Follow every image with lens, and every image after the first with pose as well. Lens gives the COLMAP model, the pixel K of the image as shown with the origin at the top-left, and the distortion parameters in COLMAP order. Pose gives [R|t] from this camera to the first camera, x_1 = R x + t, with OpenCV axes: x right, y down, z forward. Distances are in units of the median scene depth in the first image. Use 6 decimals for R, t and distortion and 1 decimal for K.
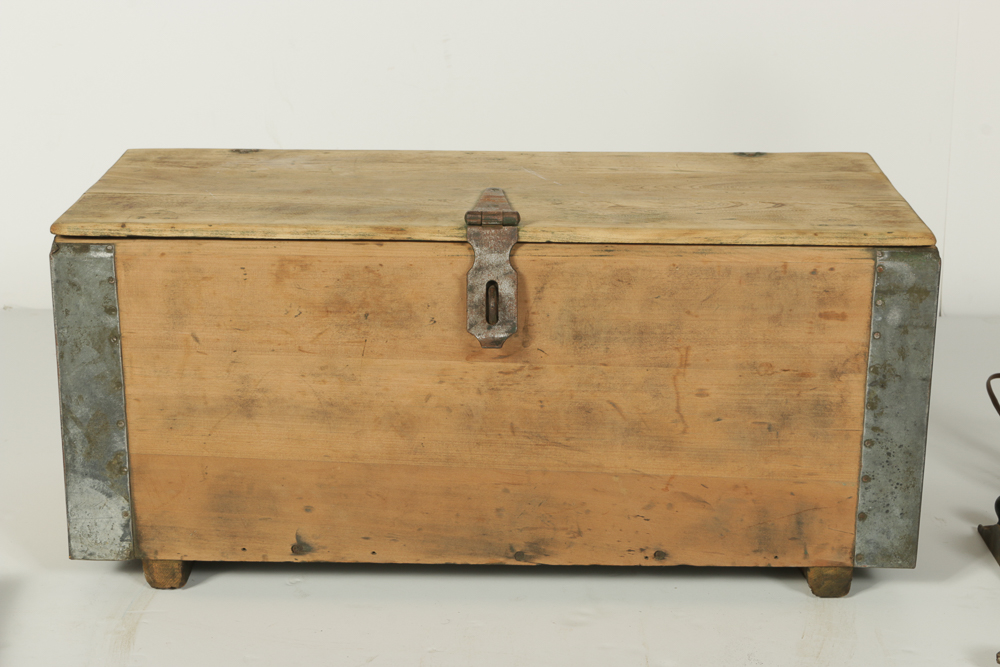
lens RADIAL K [[1979.0, 0, 500.0], [0, 1979.0, 333.5], [0, 0, 1]] dist [-0.013112, 0.139839]
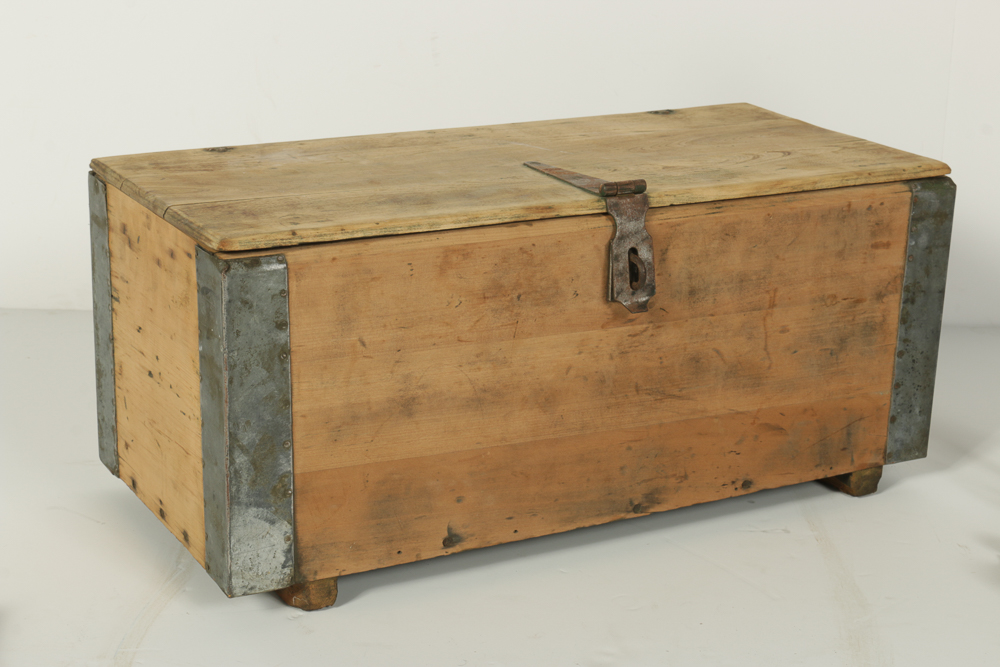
lens RADIAL K [[1845.6, 0, 500.0], [0, 1845.6, 333.5], [0, 0, 1]] dist [-0.037592, 0.095203]
pose [[0.871600, -0.133862, 0.471587, -0.513643], [0.122101, 0.990958, 0.055618, -0.043337], [-0.474768, 0.009105, 0.880064, 0.180168]]
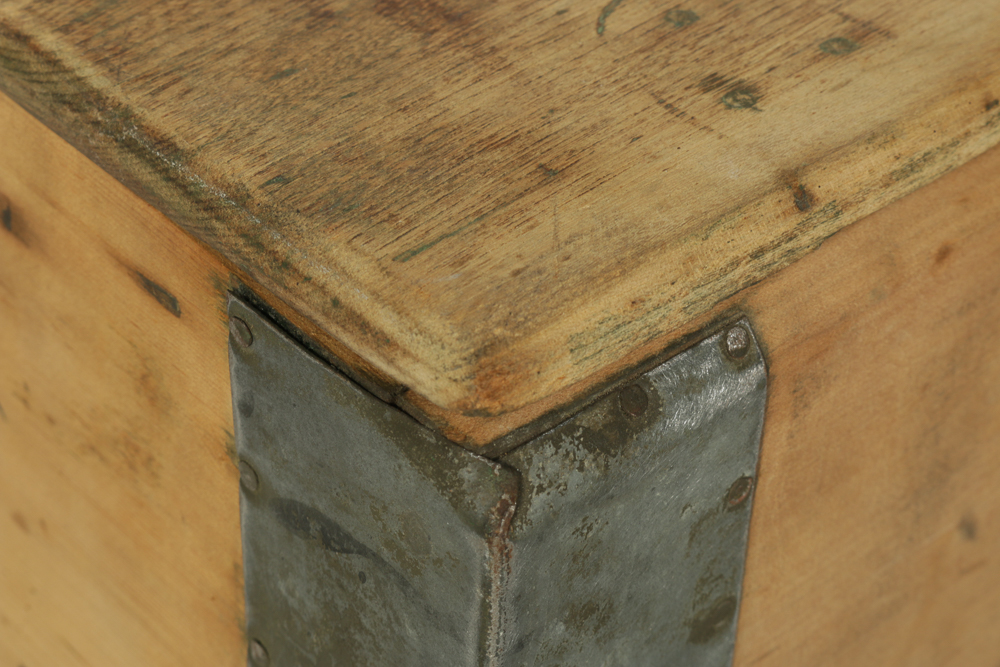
lens RADIAL K [[2511.8, 0, 500.0], [0, 2511.8, 333.5], [0, 0, 1]] dist [-0.004905, -0.055990]
pose [[0.735211, -0.400909, 0.546568, -0.323927], [0.161608, 0.886761, 0.433056, -0.138105], [-0.658291, -0.230058, 0.716747, 0.843839]]
